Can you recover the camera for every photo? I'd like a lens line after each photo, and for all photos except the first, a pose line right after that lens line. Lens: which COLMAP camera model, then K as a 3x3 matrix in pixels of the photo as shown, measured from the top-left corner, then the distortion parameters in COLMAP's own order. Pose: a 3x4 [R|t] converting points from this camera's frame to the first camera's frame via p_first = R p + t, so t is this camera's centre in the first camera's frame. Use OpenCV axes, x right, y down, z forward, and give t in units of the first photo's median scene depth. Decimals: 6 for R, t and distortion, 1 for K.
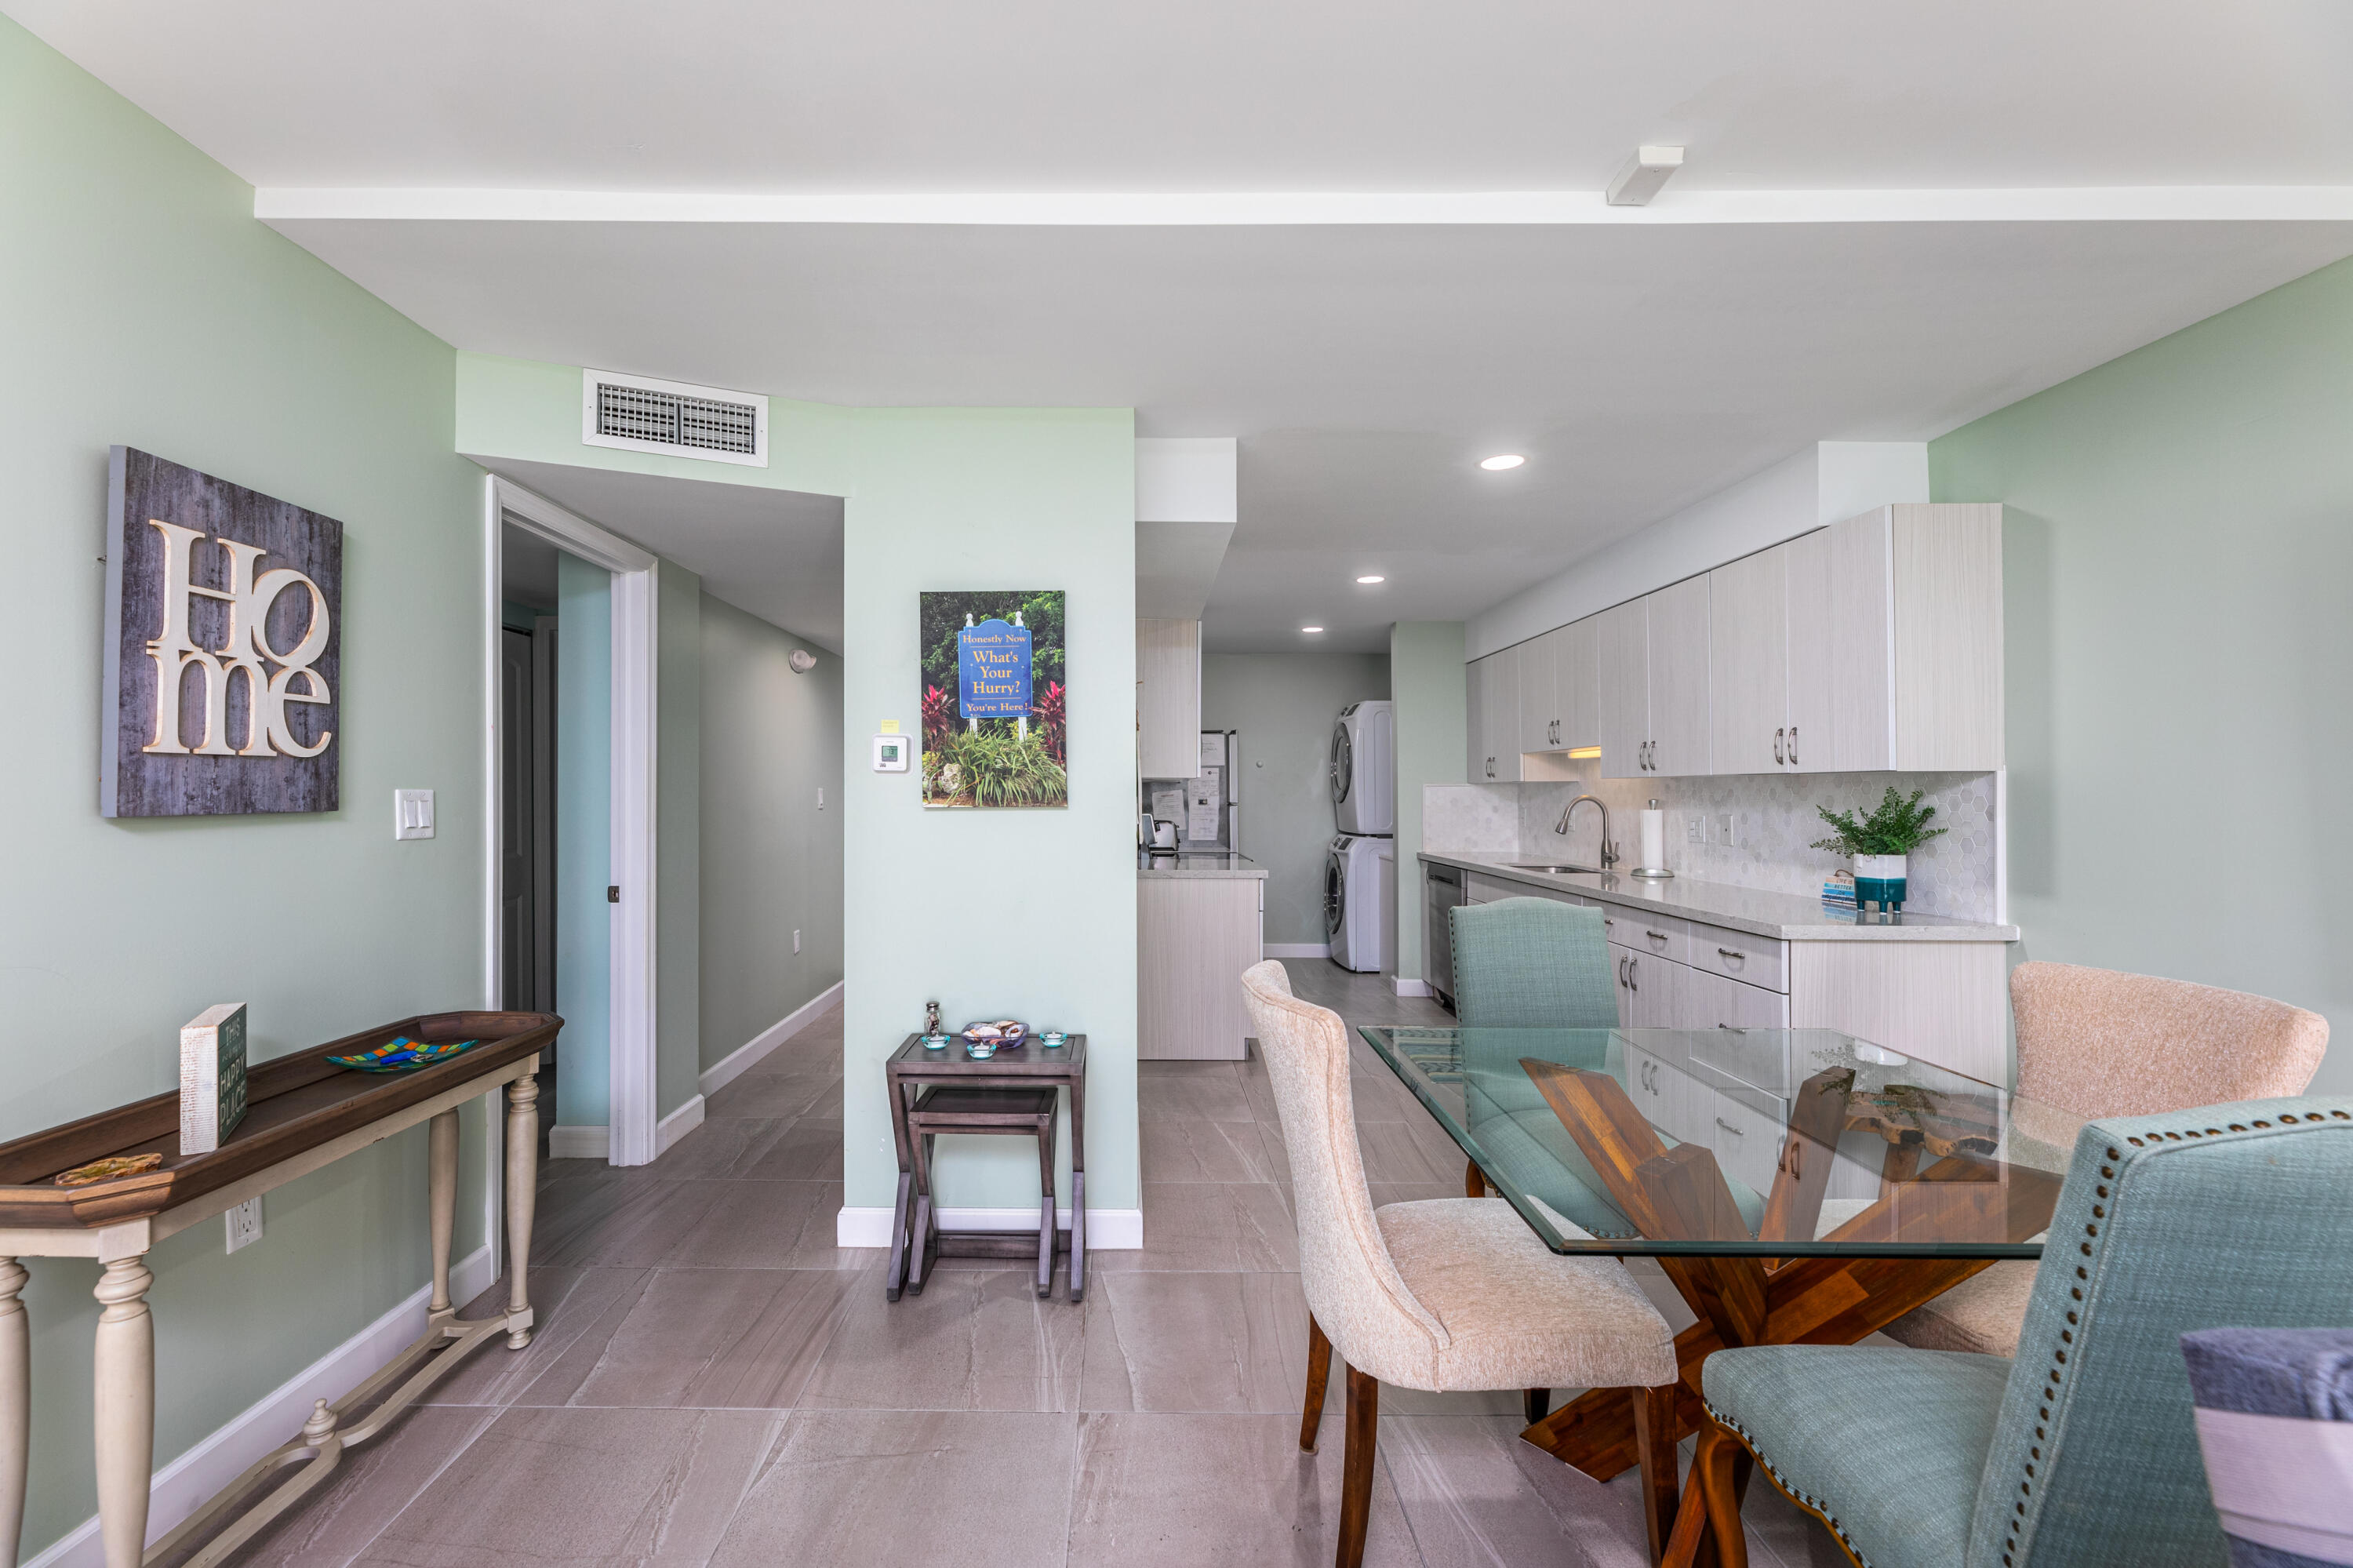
lens RADIAL K [[962.5, 0, 1111.4], [0, 962.5, 767.2], [0, 0, 1]] dist [0.010446, -0.002744]
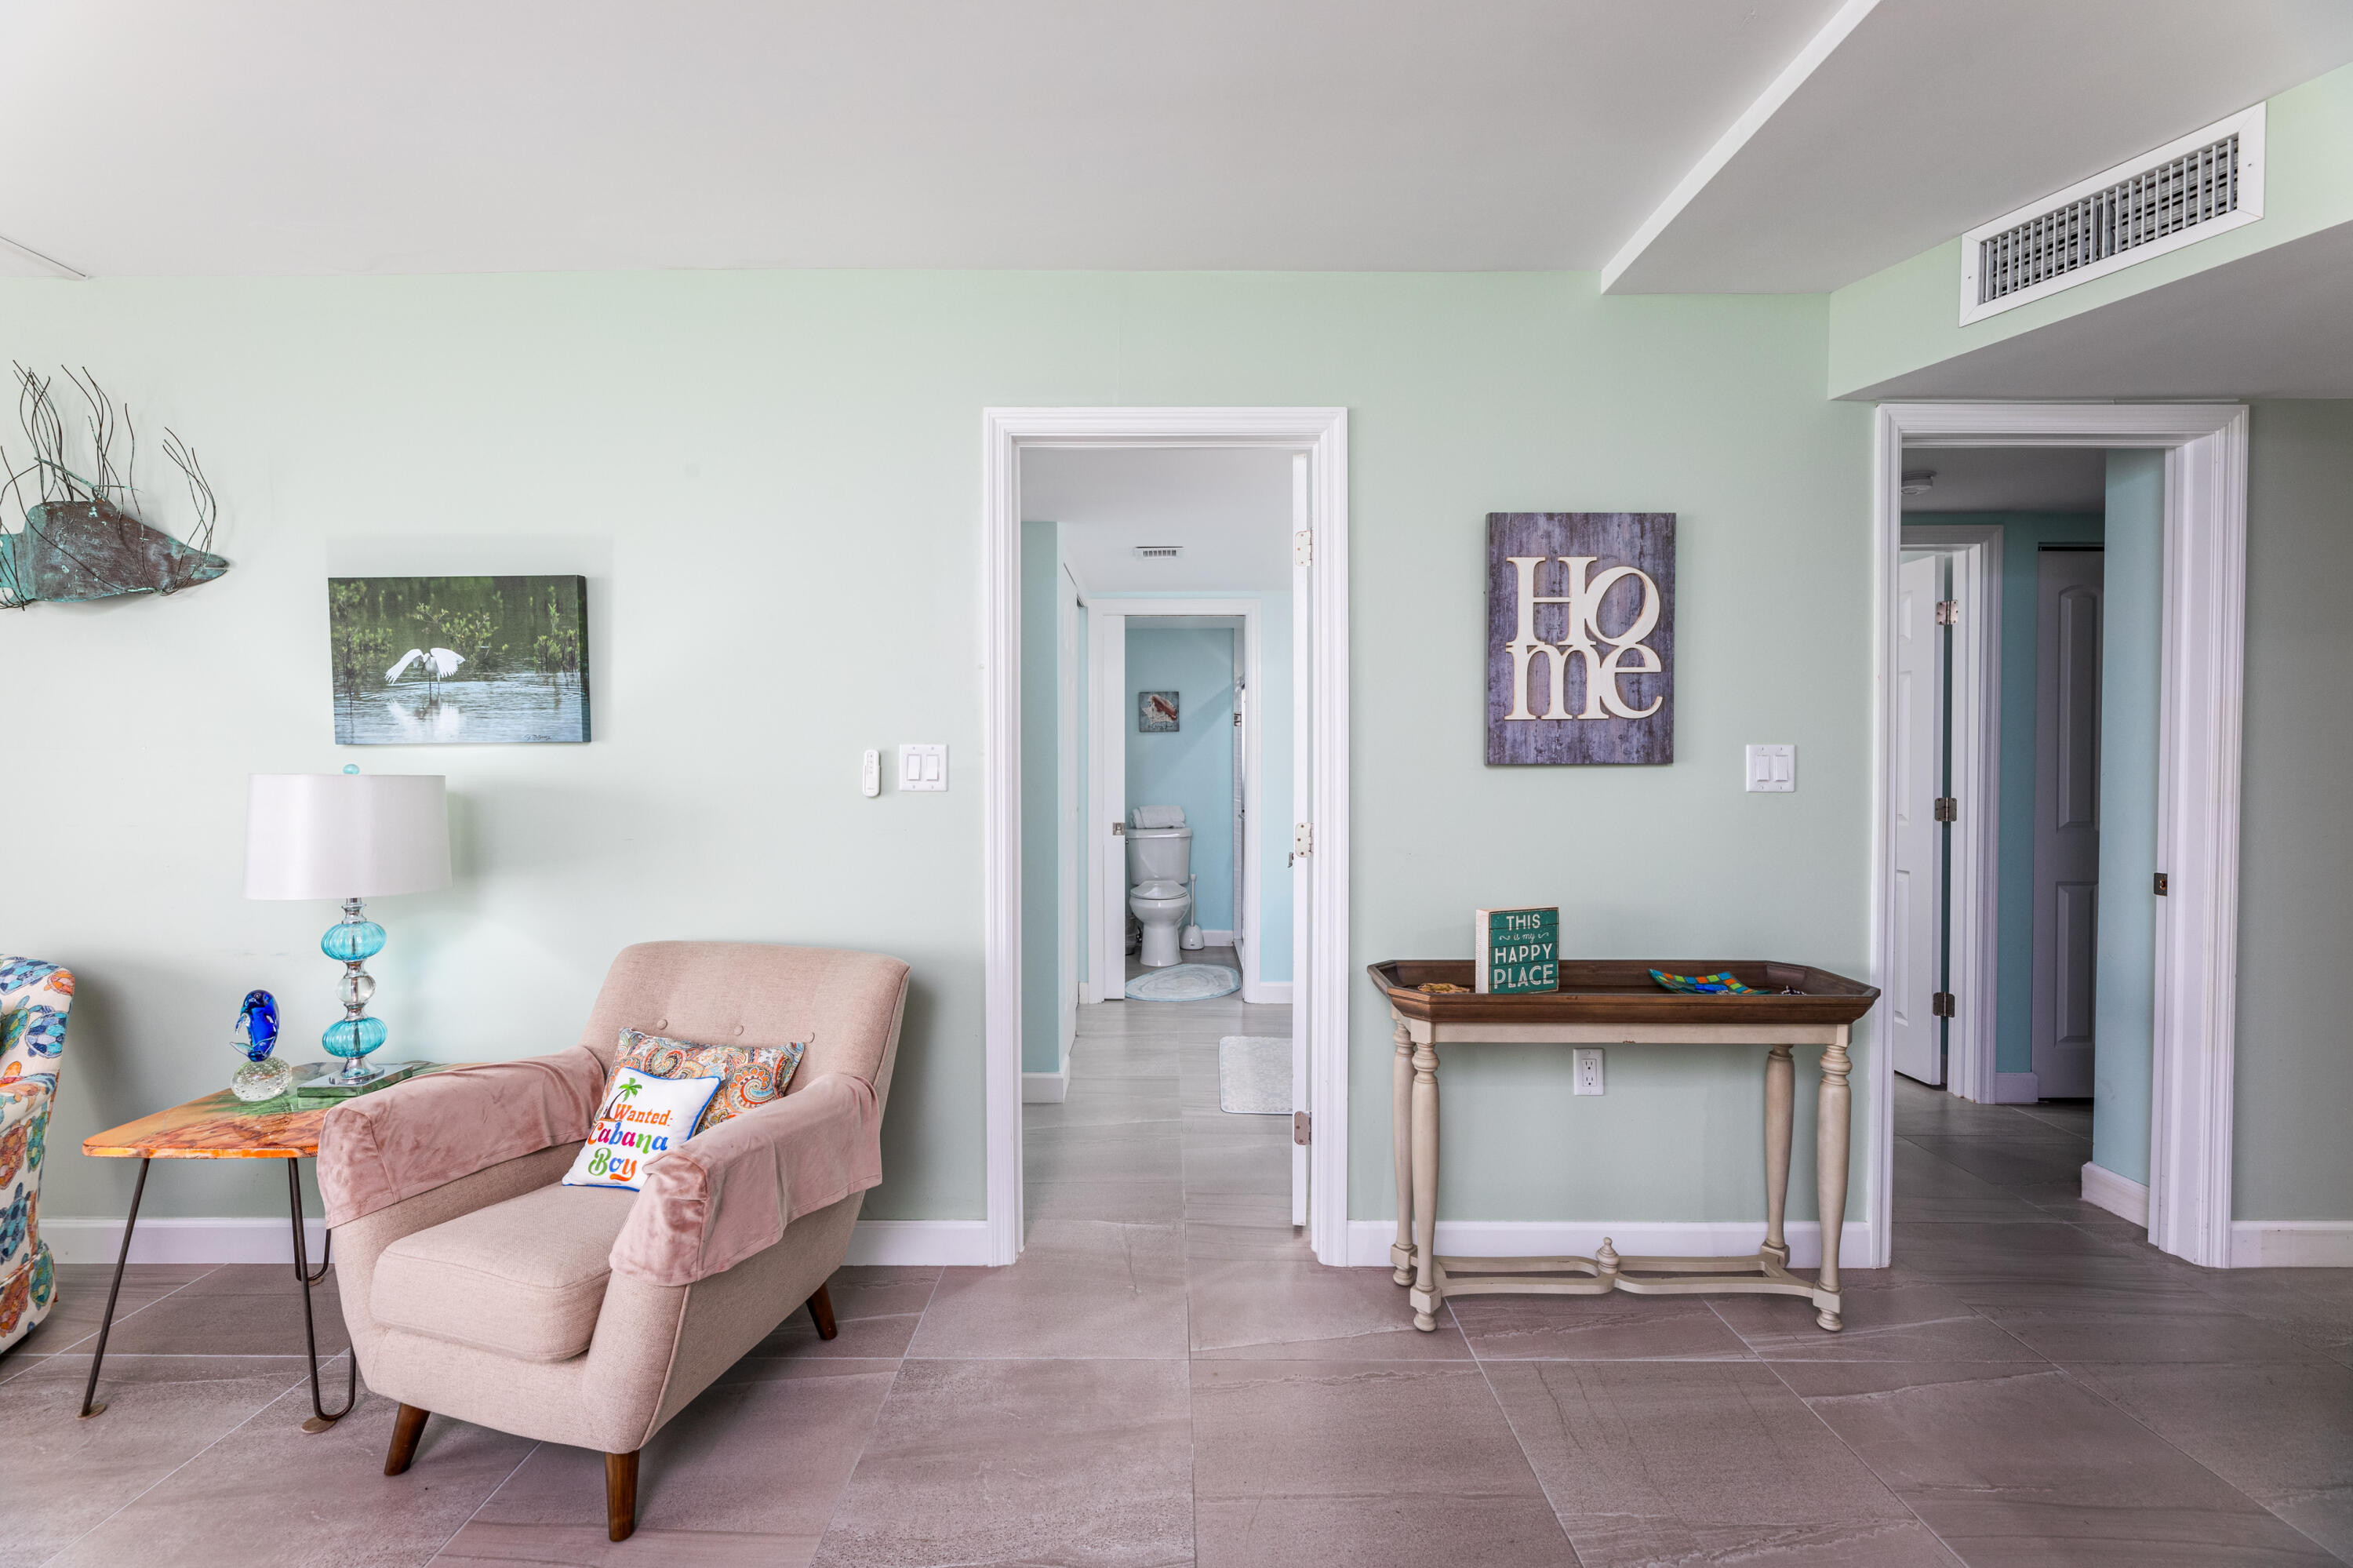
lens RADIAL K [[962.5, 0, 1187.6], [0, 962.5, 764.6], [0, 0, 1]] dist [0.010446, -0.002744]
pose [[0.025535, 0.002471, -0.999671, 0.354983], [0.028254, 0.999596, 0.003192, 0.027395], [0.999275, -0.028326, 0.025455, 0.399879]]
